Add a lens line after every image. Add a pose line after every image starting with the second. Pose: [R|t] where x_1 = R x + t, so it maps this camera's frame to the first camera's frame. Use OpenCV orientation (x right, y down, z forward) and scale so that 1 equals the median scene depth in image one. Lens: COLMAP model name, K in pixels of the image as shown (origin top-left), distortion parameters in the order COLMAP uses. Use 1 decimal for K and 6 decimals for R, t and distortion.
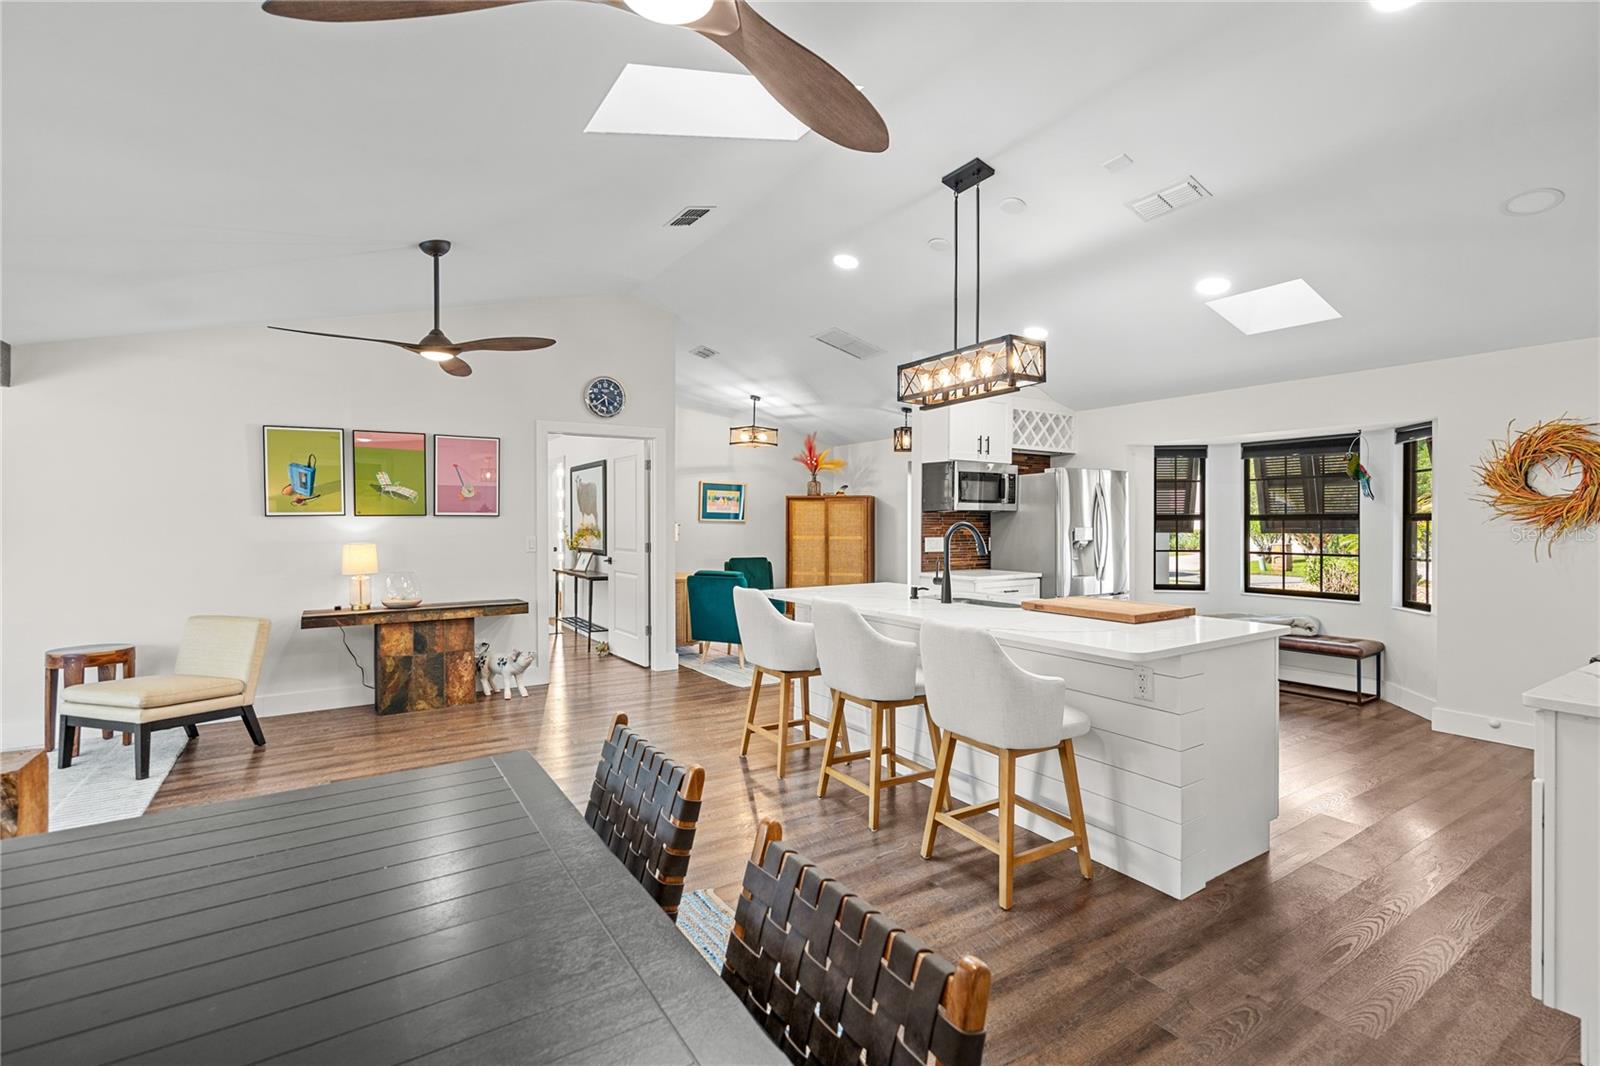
lens RADIAL K [[731.3, 0, 799.6], [0, 731.3, 522.0], [0, 0, 1]] dist [-0.004756, 0.002361]
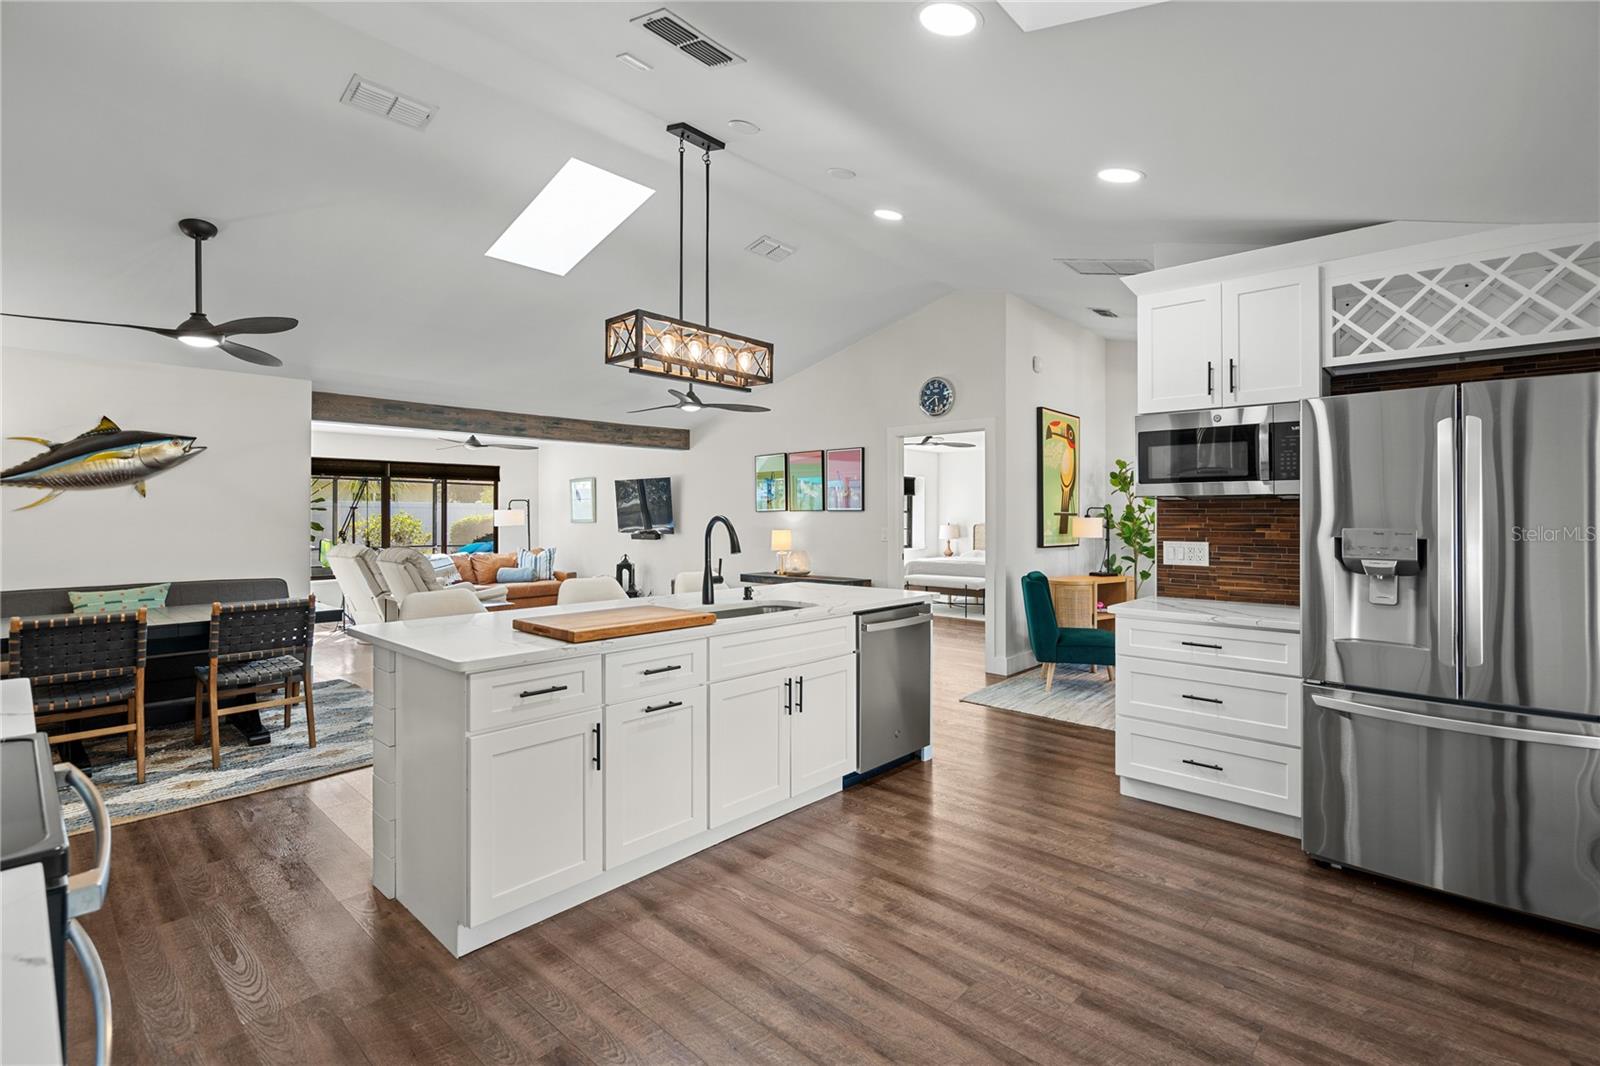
lens RADIAL K [[731.3, 0, 807.5], [0, 731.3, 512.0], [0, 0, 1]] dist [-0.004756, 0.002361]
pose [[0.259069, -0.003932, -0.965851, 0.862445], [0.001356, 0.999992, -0.003707, -0.000710], [0.965858, -0.000349, 0.259072, 0.666484]]
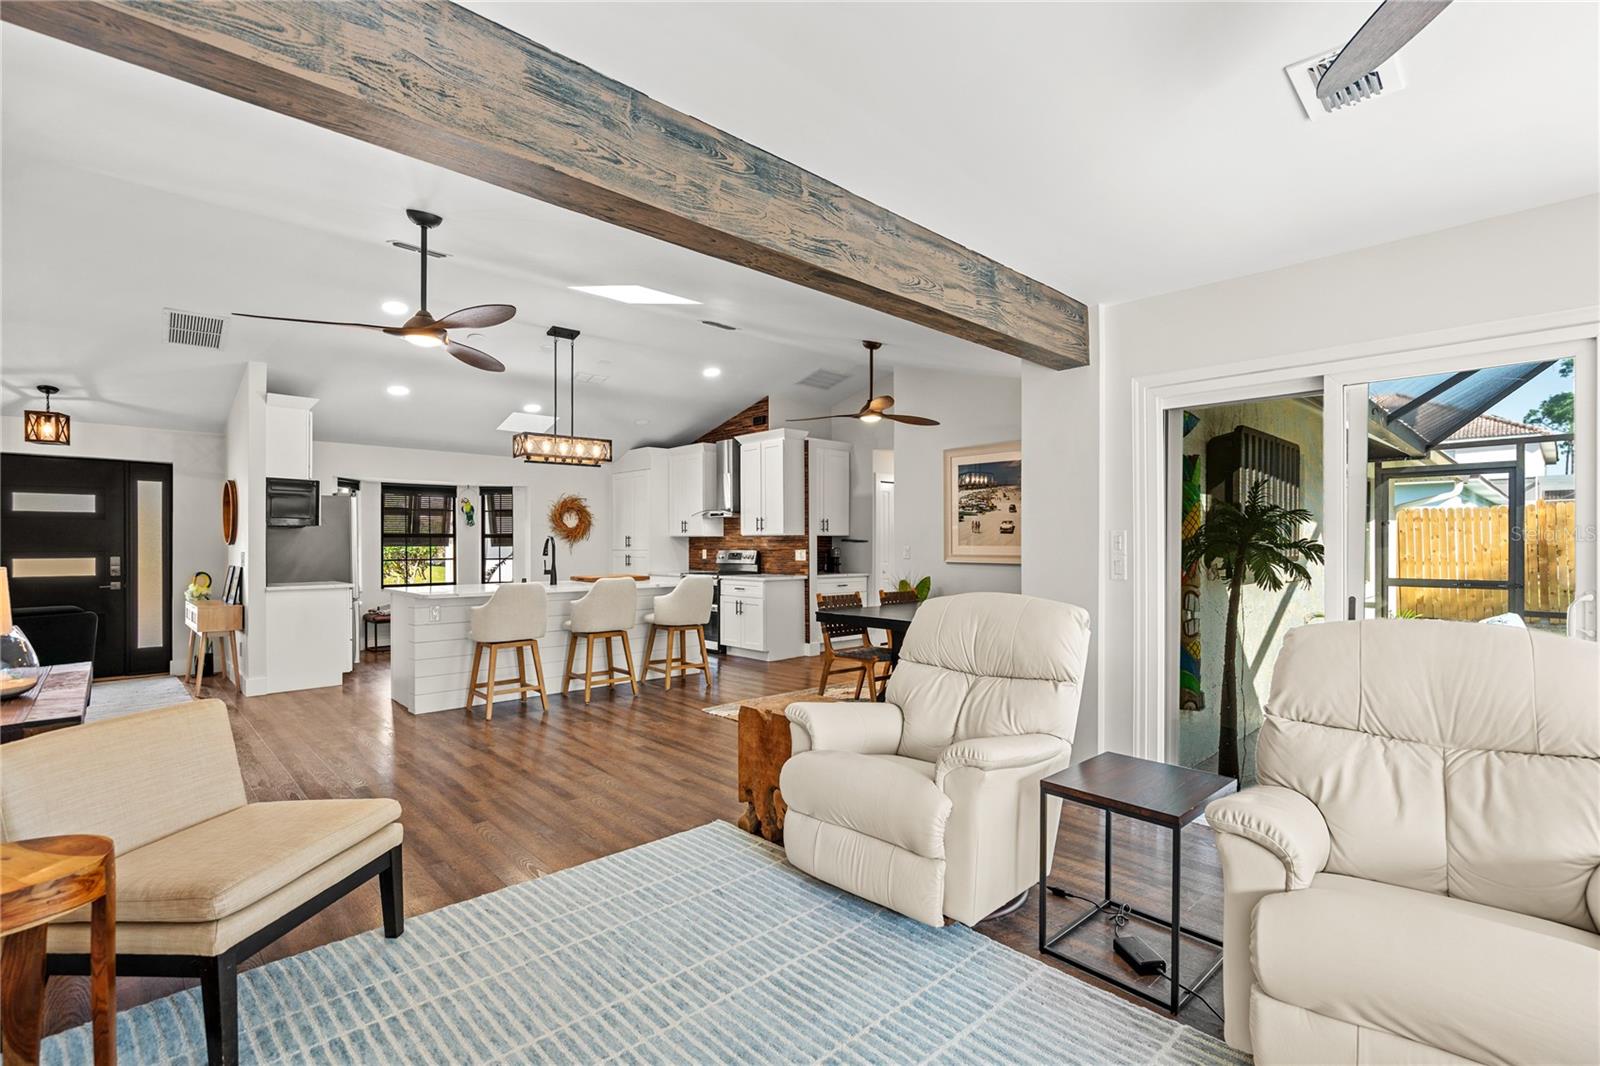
lens RADIAL K [[731.3, 0, 795.0], [0, 731.3, 541.1], [0, 0, 1]] dist [-0.004756, 0.002361]
pose [[-0.173410, 0.003398, 0.984844, -1.146949], [0.002418, 0.999993, -0.003025, 0.013599], [-0.984847, 0.001857, -0.173417, 0.566442]]
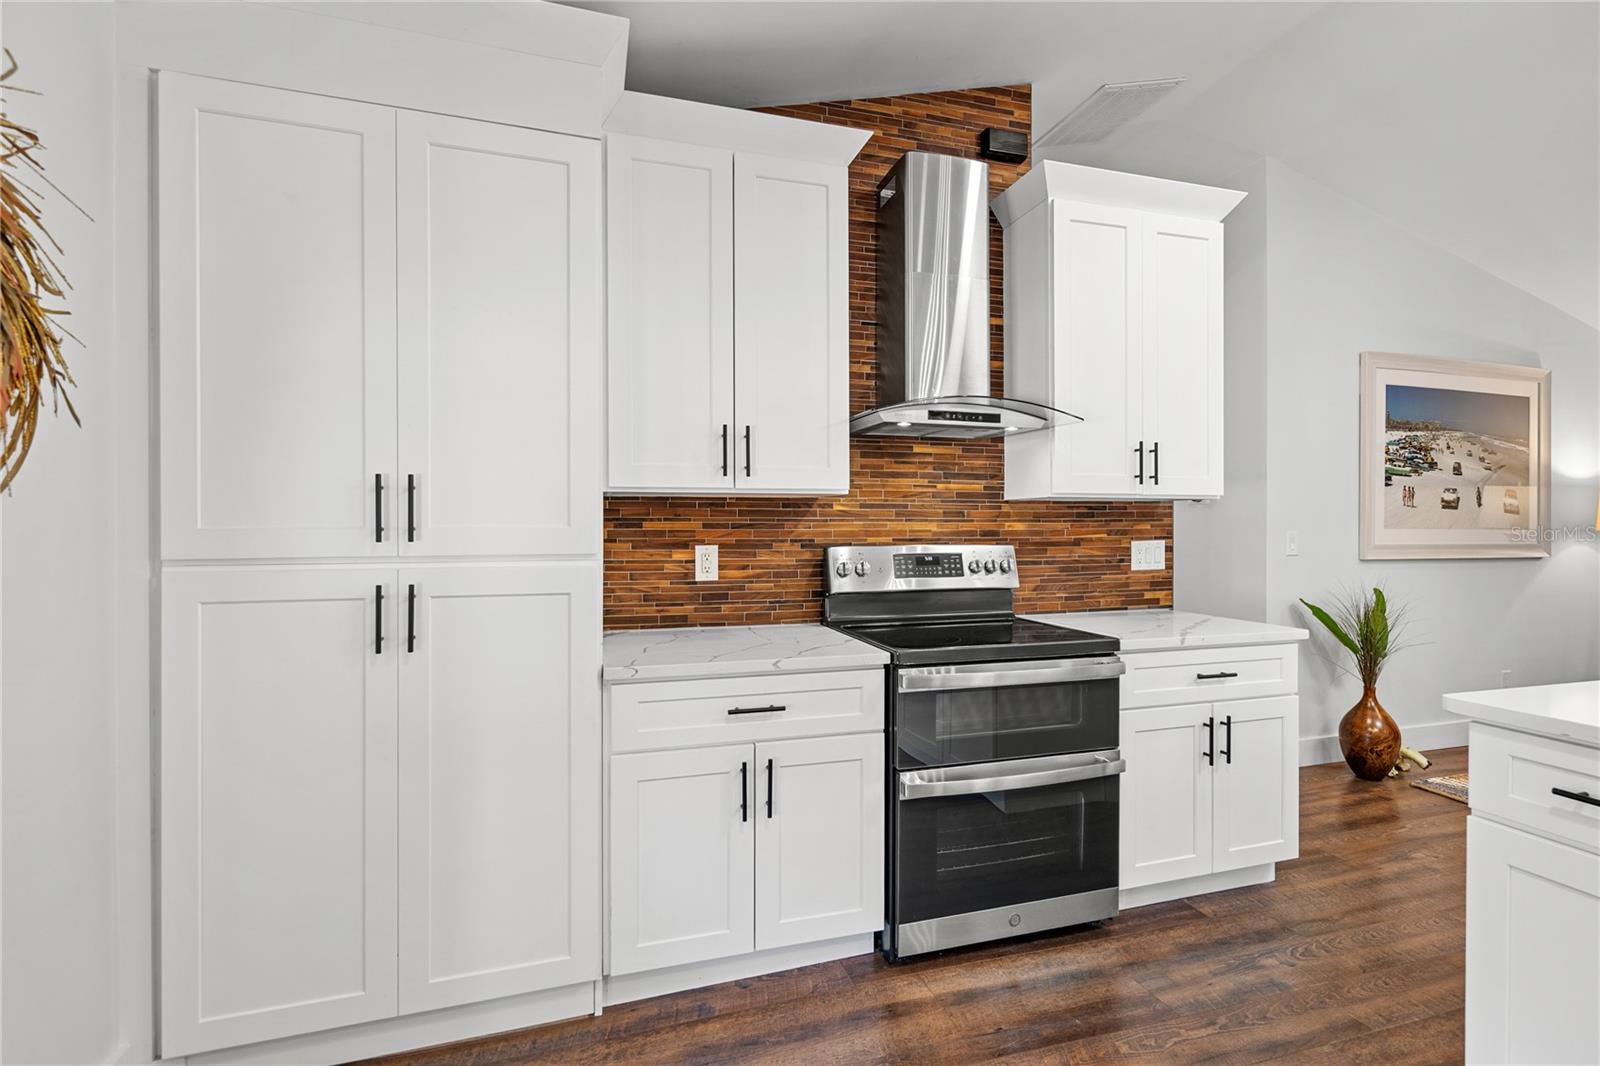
lens RADIAL K [[731.3, 0, 796.6], [0, 731.3, 527.5], [0, 0, 1]] dist [-0.004756, 0.002361]
pose [[-0.961878, -0.000600, 0.273477, 0.572572], [-0.000247, 0.999999, 0.001323, 0.016366], [-0.273477, 0.001205, -0.961878, 0.935834]]
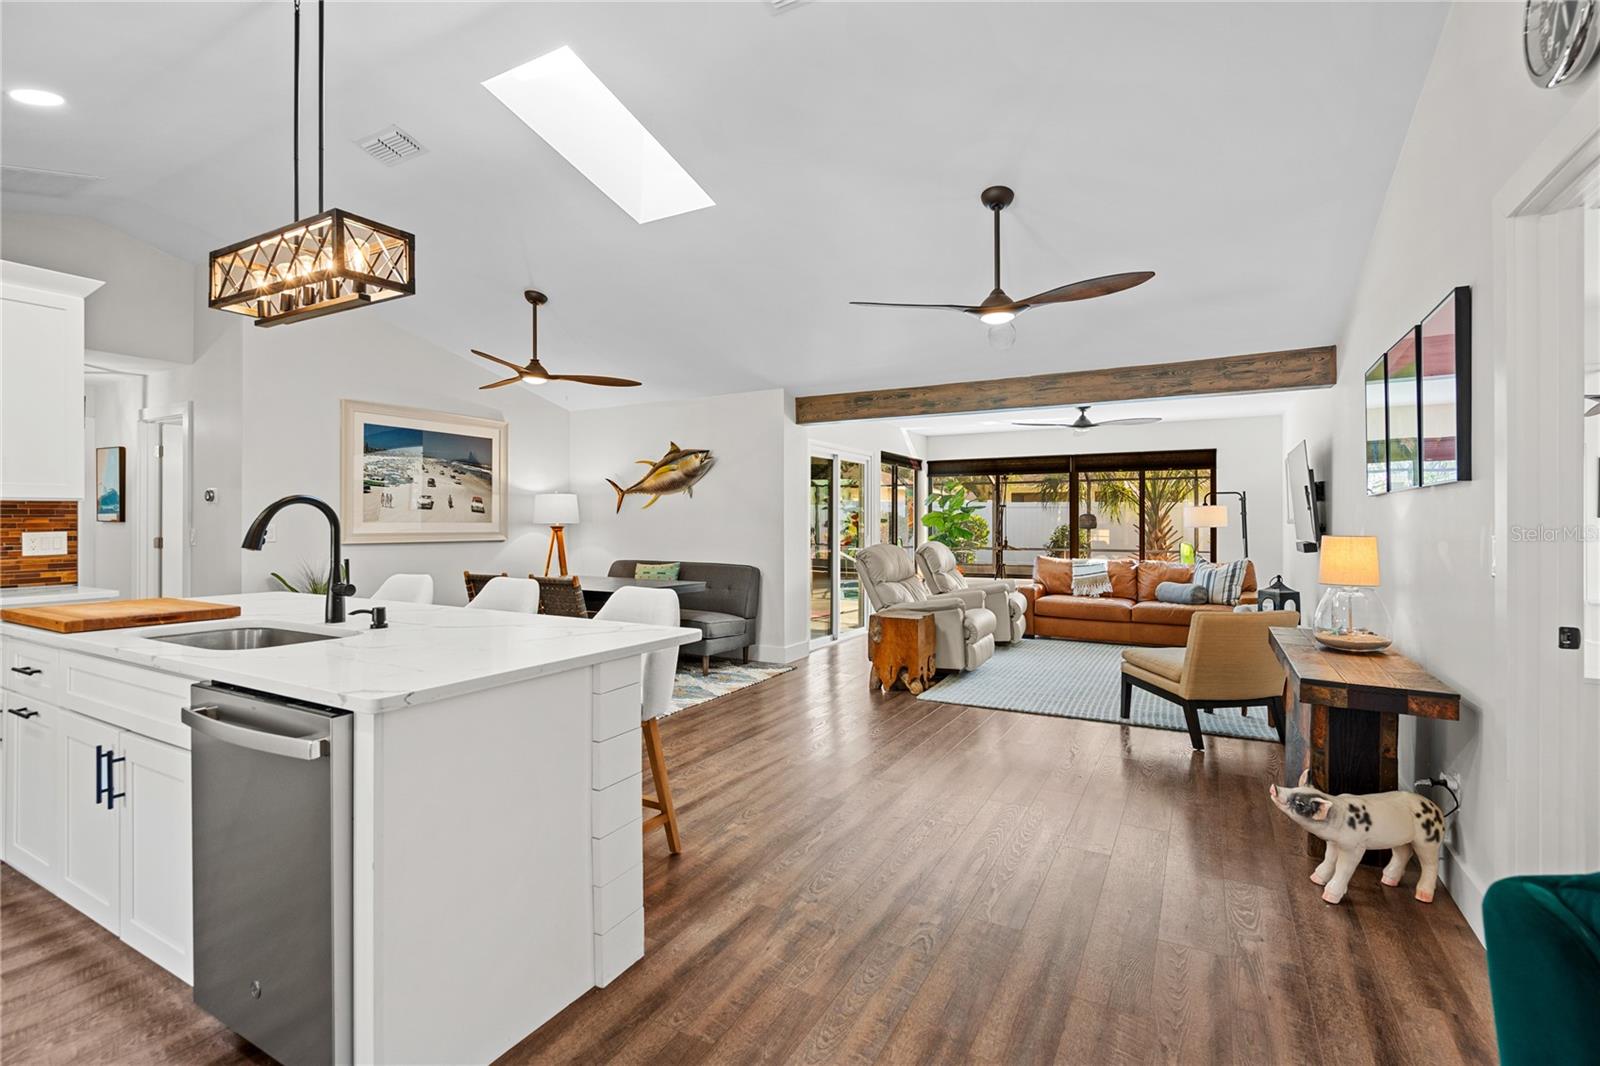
lens RADIAL K [[731.3, 0, 806.0], [0, 731.3, 512.0], [0, 0, 1]] dist [-0.004756, 0.002361]
pose [[-0.877072, -0.005624, -0.480327, 0.121238], [0.000690, 0.999916, -0.012968, 0.017373], [0.480359, -0.011705, -0.876994, 1.338339]]
